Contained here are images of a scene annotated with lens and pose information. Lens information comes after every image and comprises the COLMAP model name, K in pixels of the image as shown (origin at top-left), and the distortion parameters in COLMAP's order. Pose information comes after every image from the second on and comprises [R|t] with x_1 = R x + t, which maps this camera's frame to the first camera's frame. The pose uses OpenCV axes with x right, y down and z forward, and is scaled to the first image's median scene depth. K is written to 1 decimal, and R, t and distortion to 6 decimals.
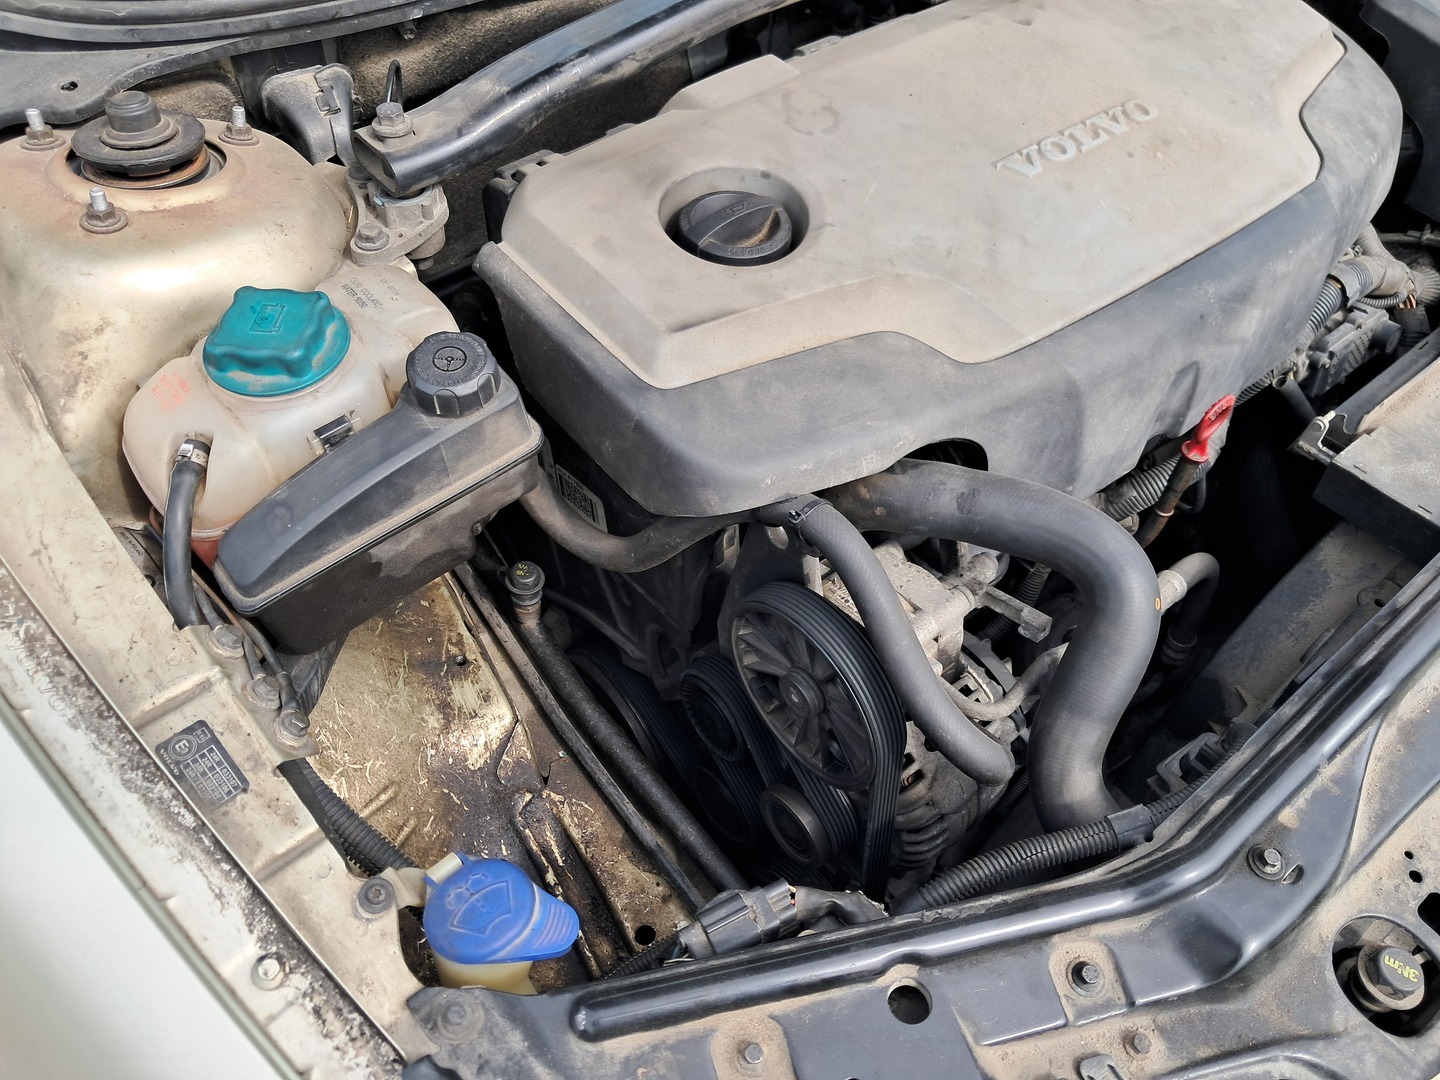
lens RADIAL K [[1153.8, 0, 717.4], [0, 1153.8, 530.4], [0, 0, 1]] dist [0.051602, -0.122824]
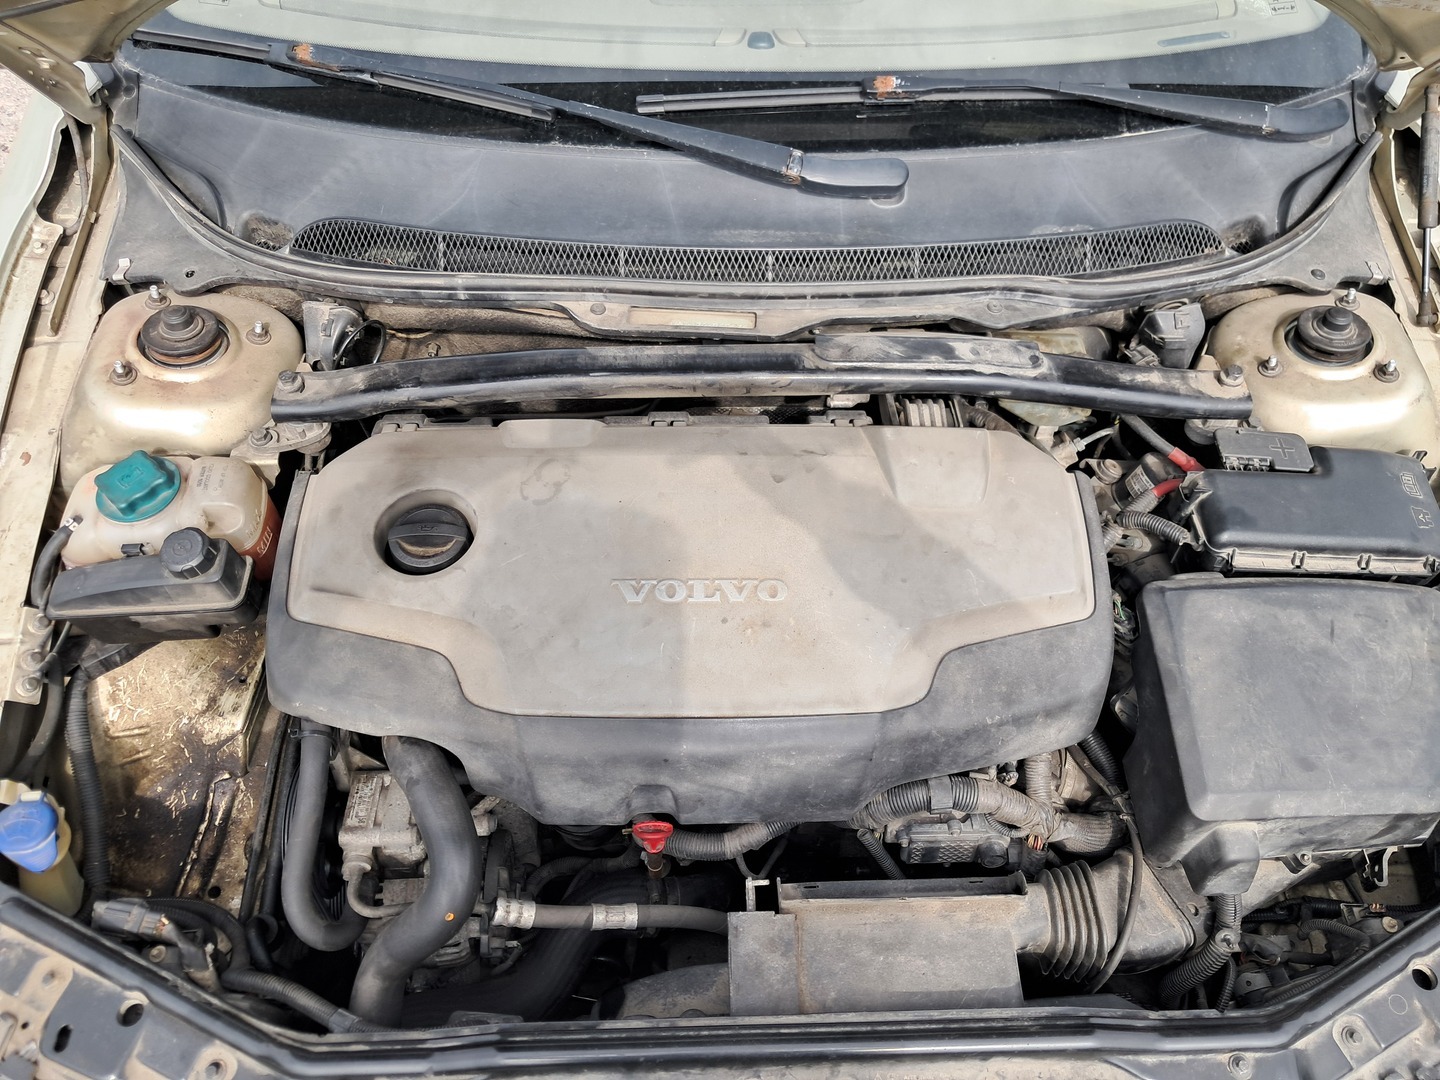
lens RADIAL K [[1123.5, 0, 738.4], [0, 1123.5, 518.3], [0, 0, 1]] dist [-0.011389, -0.002683]
pose [[0.796003, 0.479730, -0.369106, 0.824987], [-0.460010, 0.875790, 0.146226, -0.653362], [0.393408, 0.053396, 0.917812, -0.161216]]
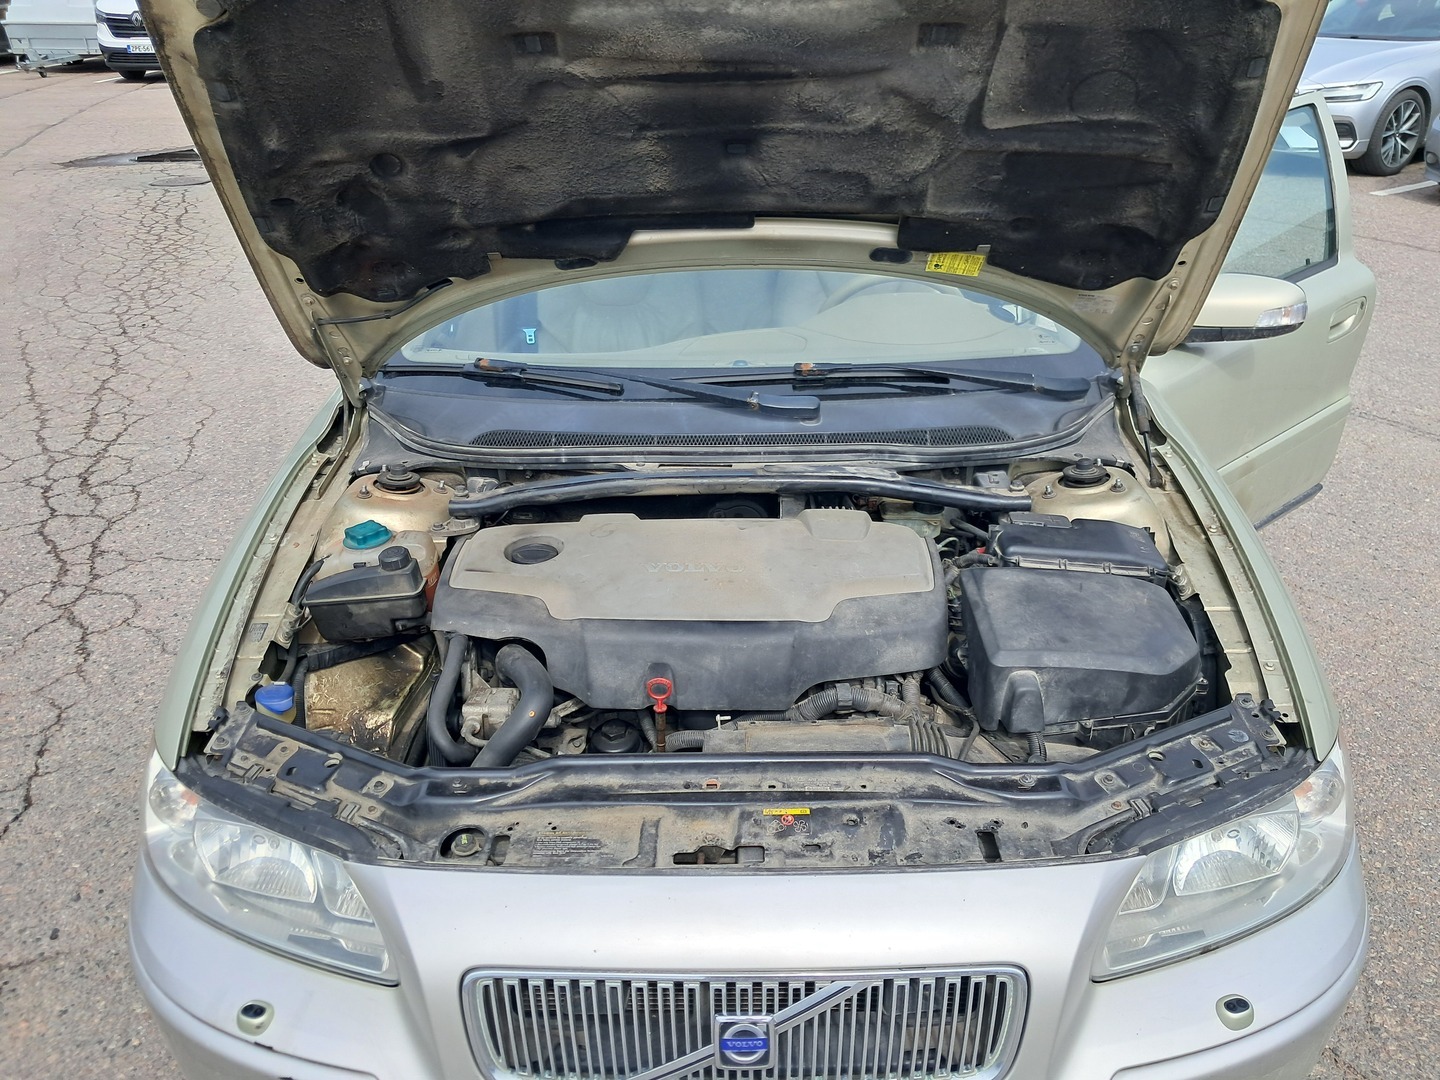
lens RADIAL K [[1129.2, 0, 720.0], [0, 1129.2, 540.0], [0, 0, 1]] dist [0.027797, -0.002663]
pose [[0.767603, 0.216730, -0.603169, 1.742282], [-0.459517, 0.842148, -0.282189, 0.209862], [0.446799, 0.493776, 0.746027, -0.648903]]
